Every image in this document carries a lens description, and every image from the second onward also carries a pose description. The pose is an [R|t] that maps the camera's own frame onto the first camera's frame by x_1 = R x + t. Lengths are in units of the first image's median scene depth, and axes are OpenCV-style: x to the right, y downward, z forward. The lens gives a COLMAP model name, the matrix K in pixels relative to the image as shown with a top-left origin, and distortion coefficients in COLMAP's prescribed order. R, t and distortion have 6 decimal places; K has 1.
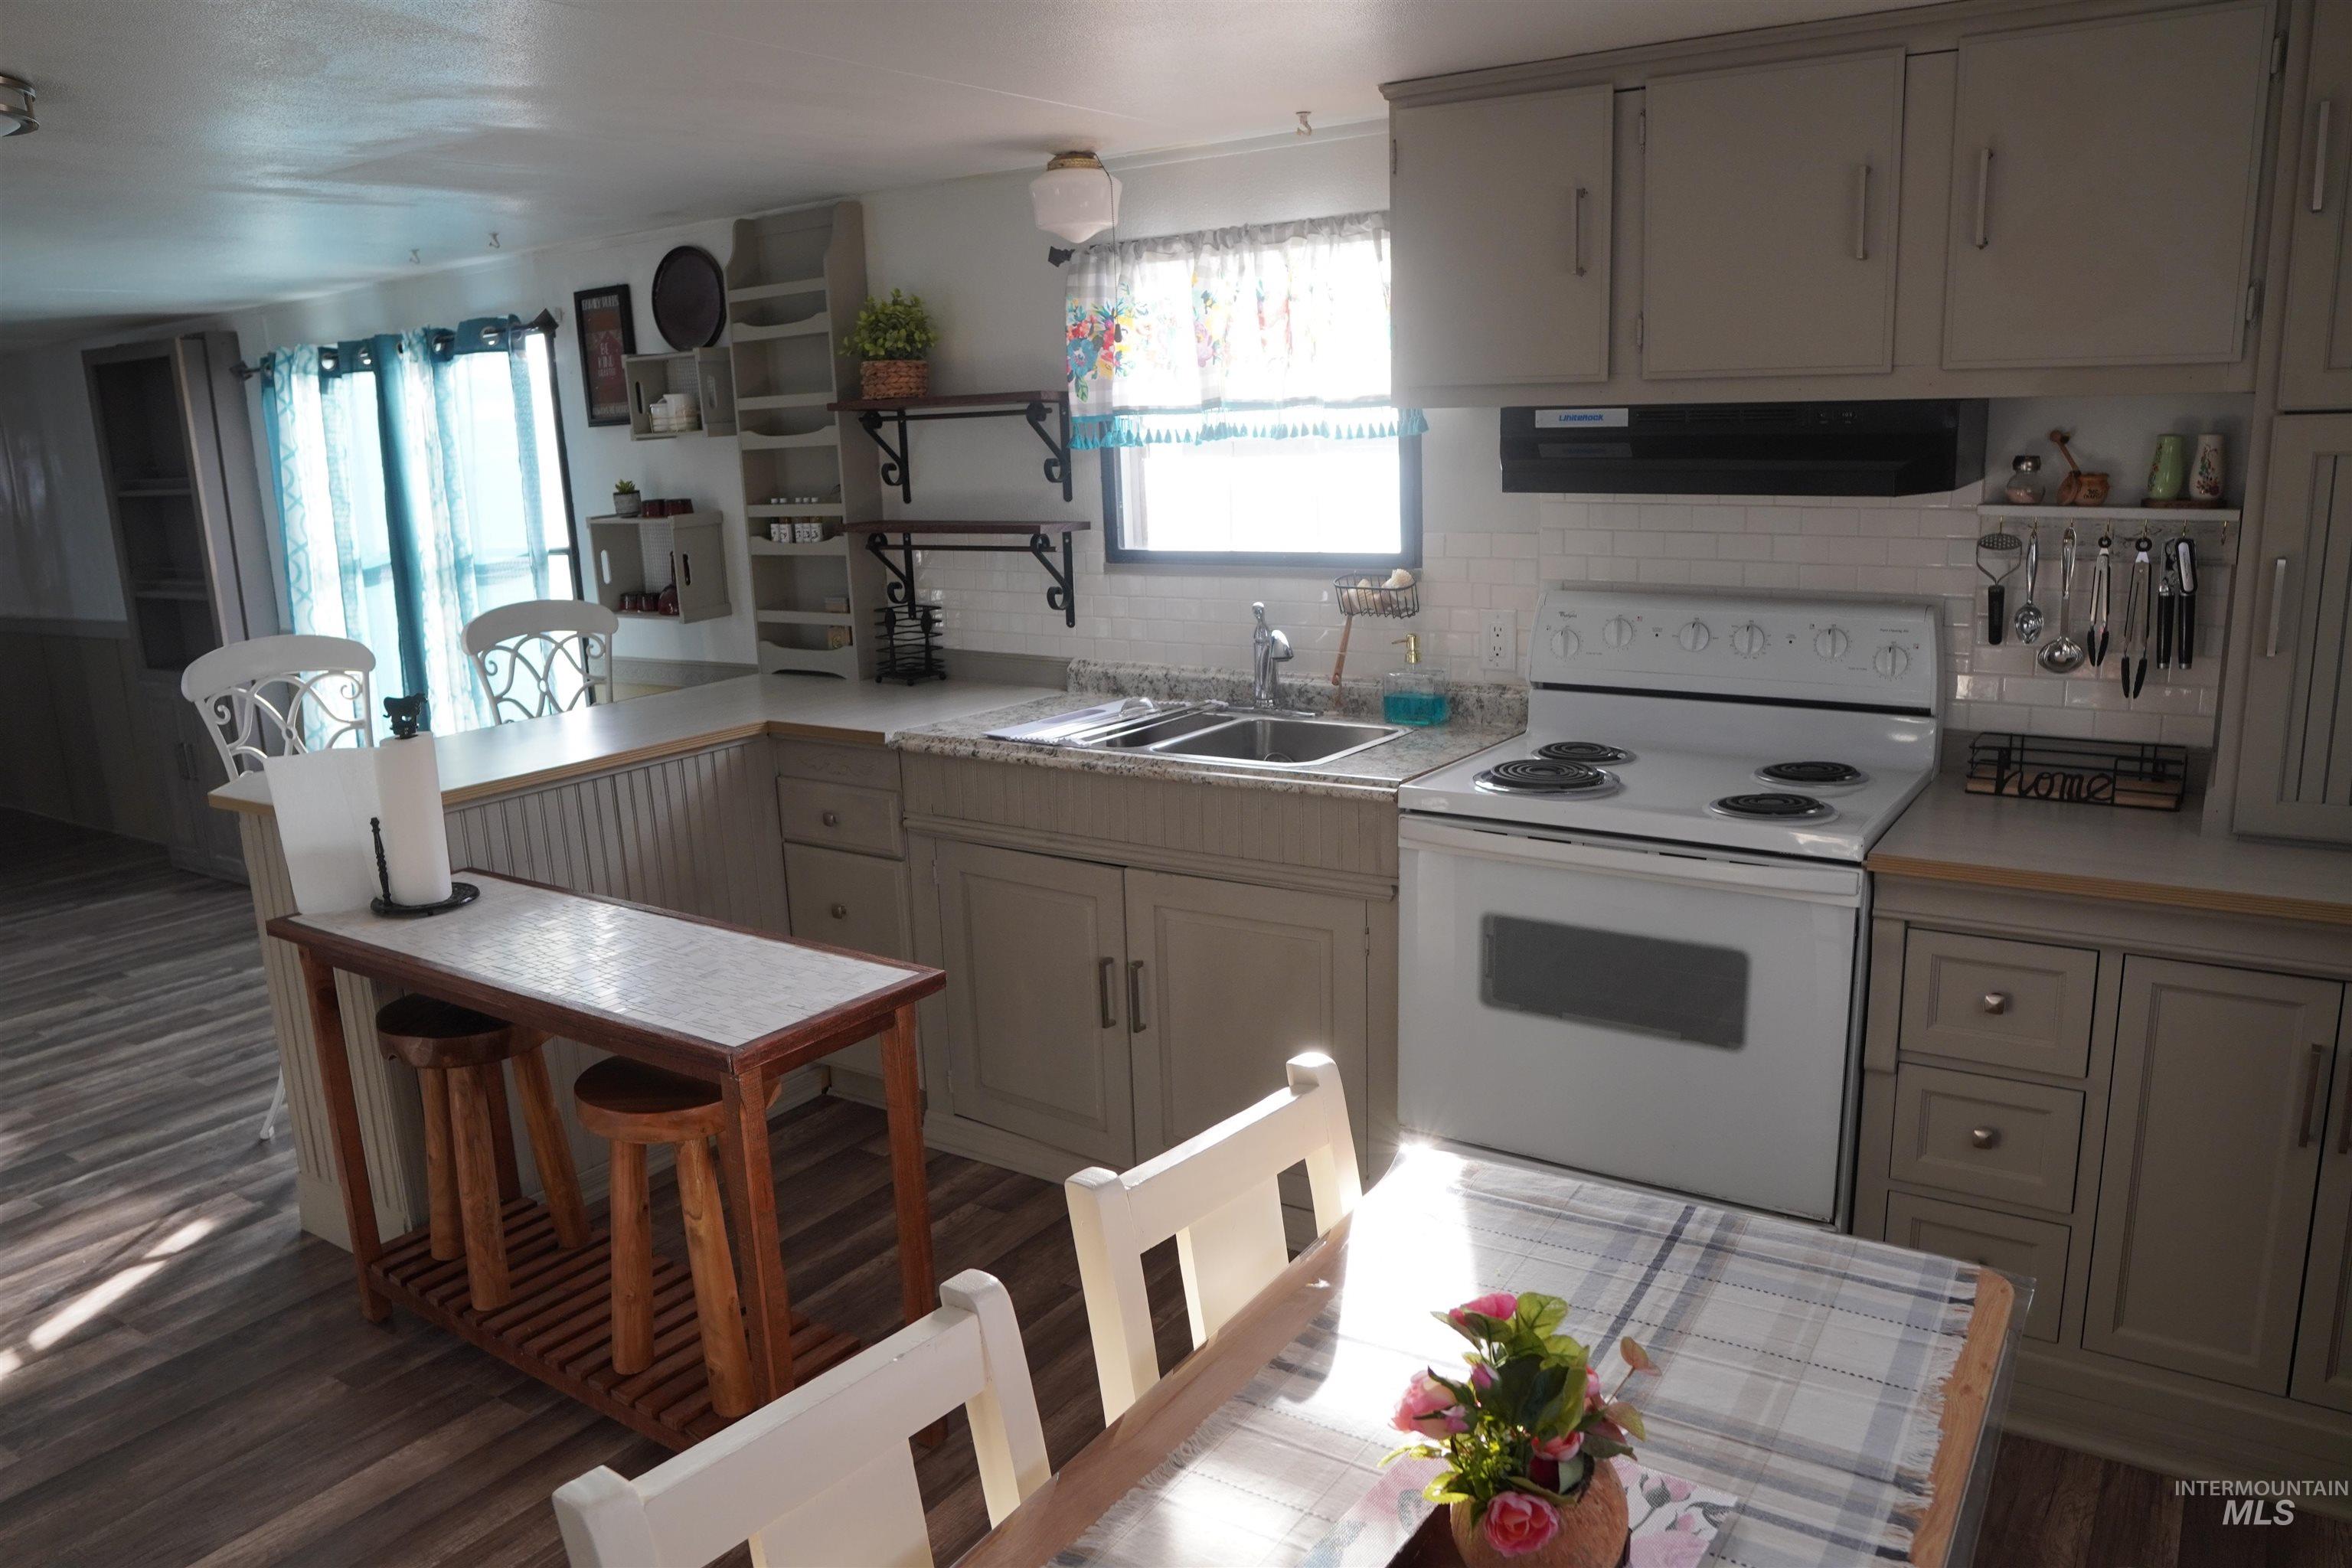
lens RADIAL K [[1612.3, 0, 1189.3], [0, 1612.3, 797.3], [0, 0, 1]] dist [-0.056626, 0.002295]
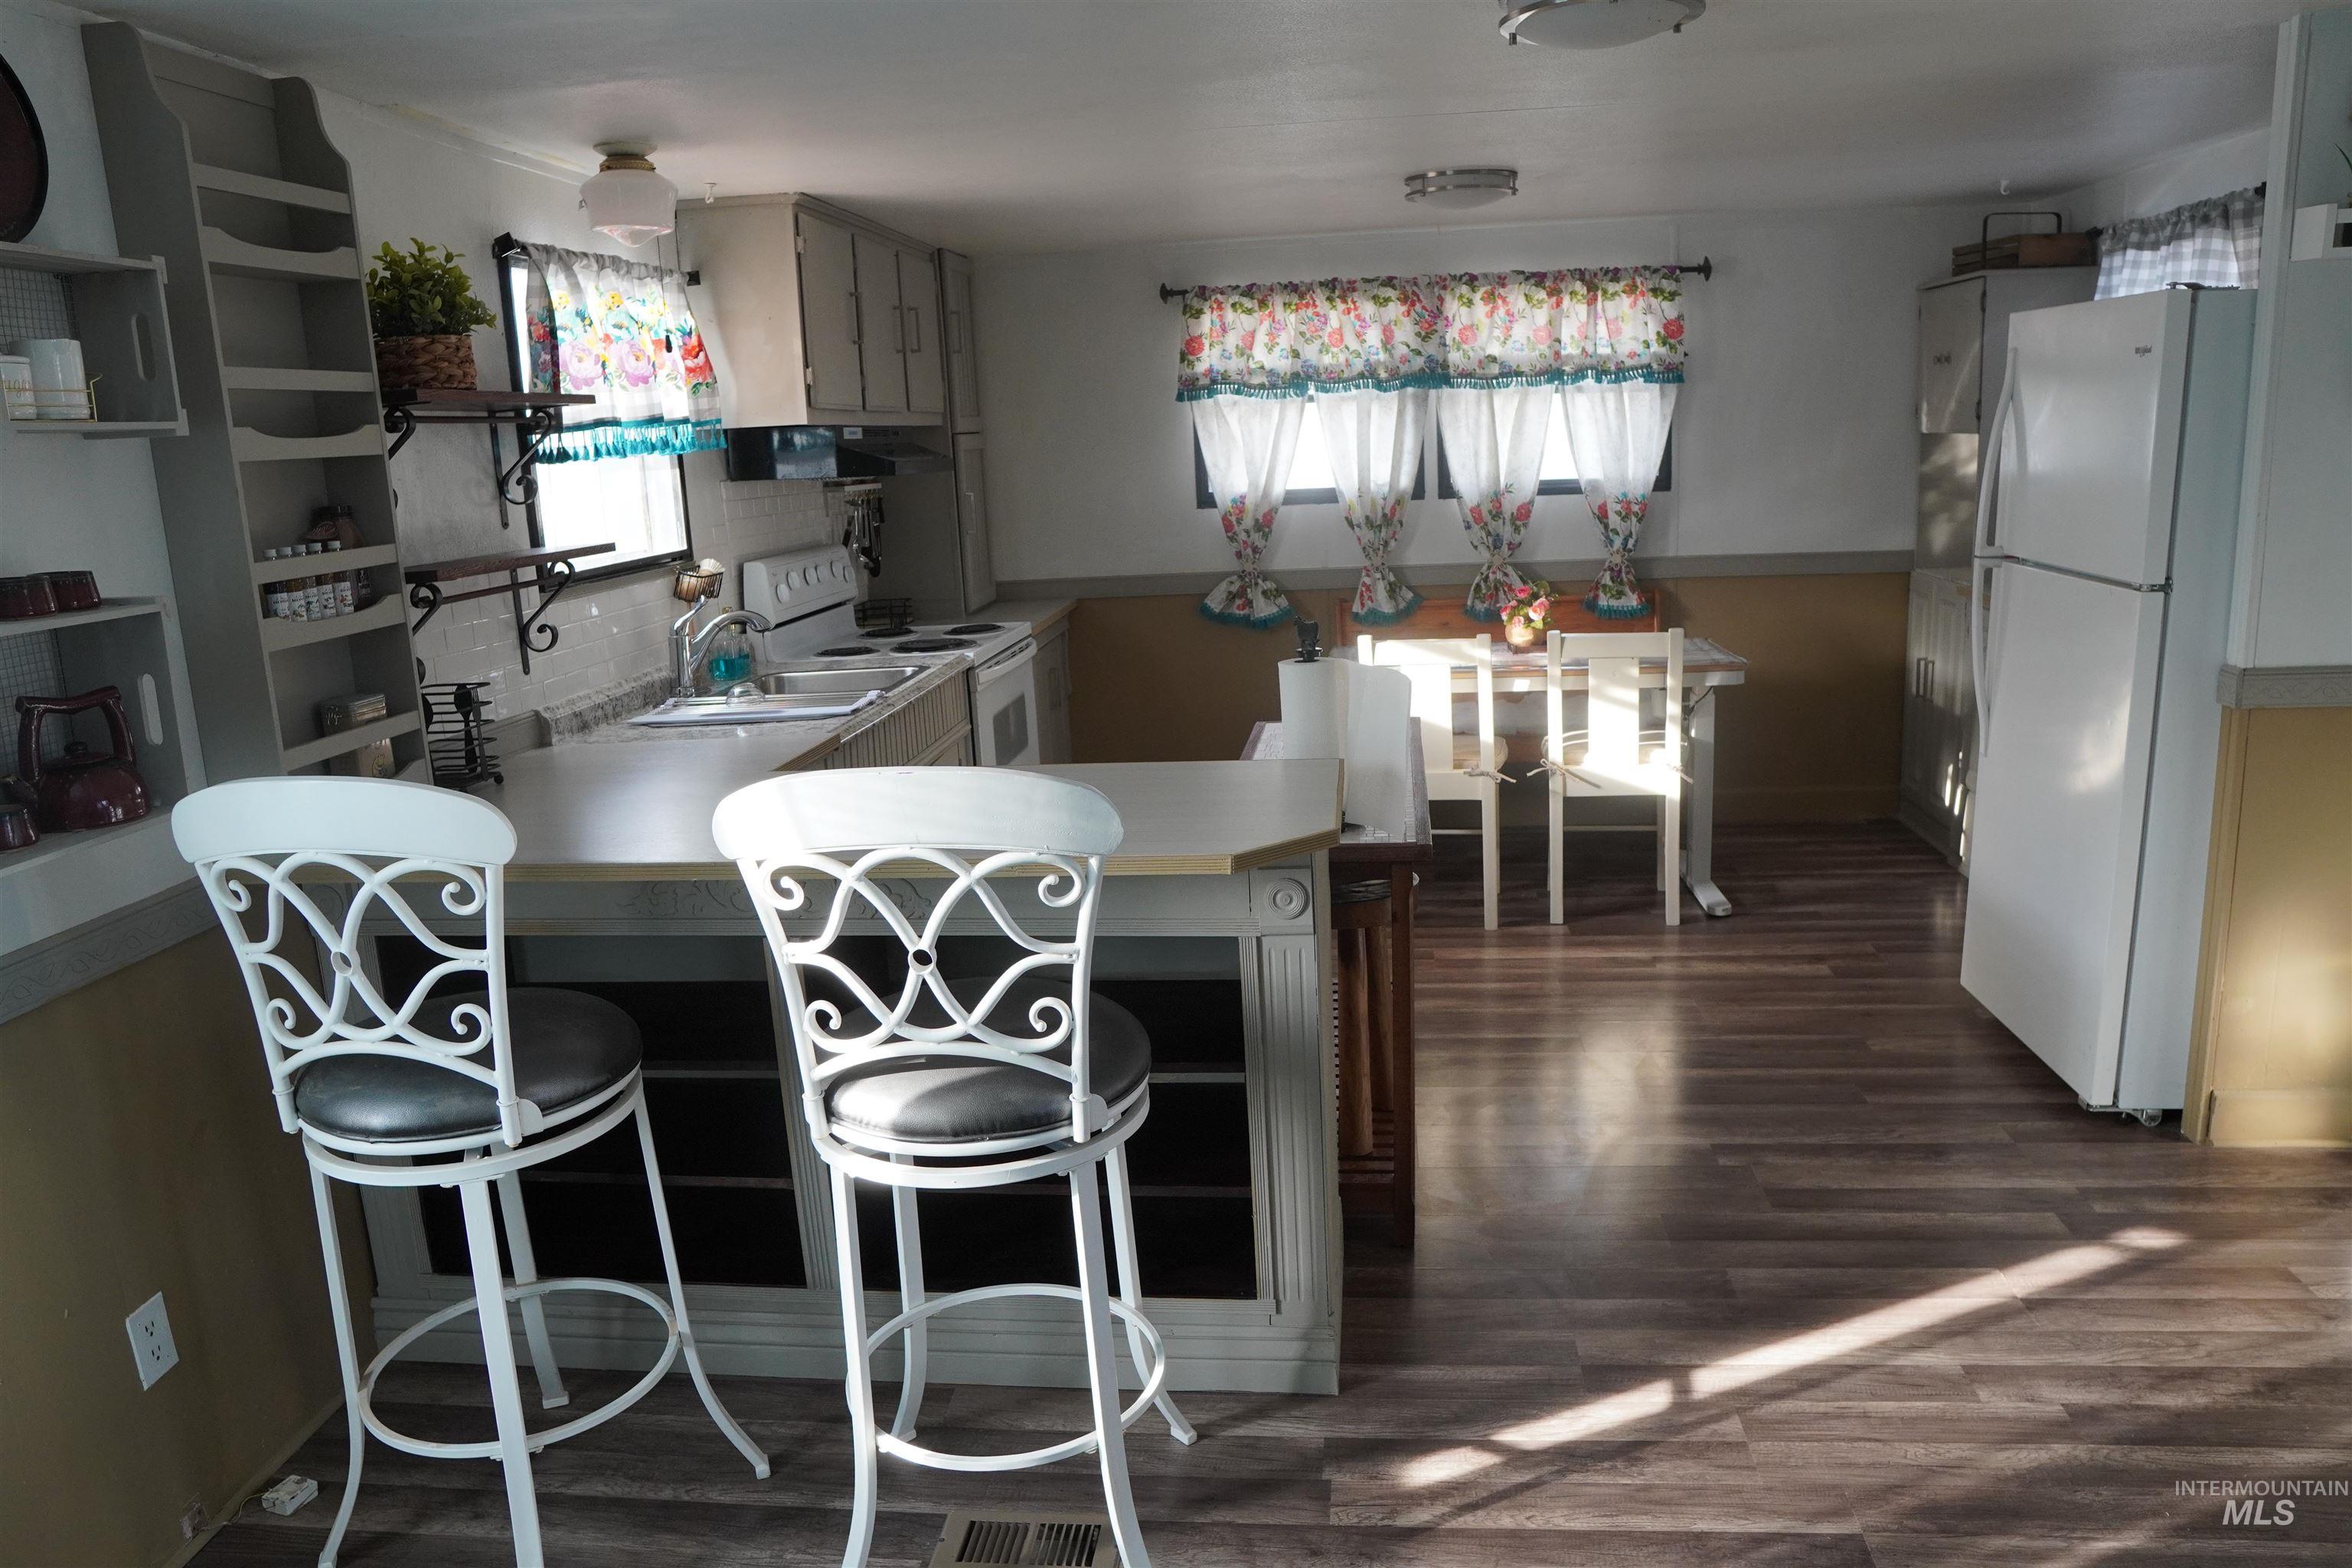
lens RADIAL K [[1612.3, 0, 1189.3], [0, 1612.3, 797.3], [0, 0, 1]] dist [-0.056626, 0.002295]
pose [[-0.452285, -0.146505, 0.879758, -0.770670], [0.245938, 0.927683, 0.280923, -0.155832], [-0.857294, 0.343424, -0.383546, 0.827172]]
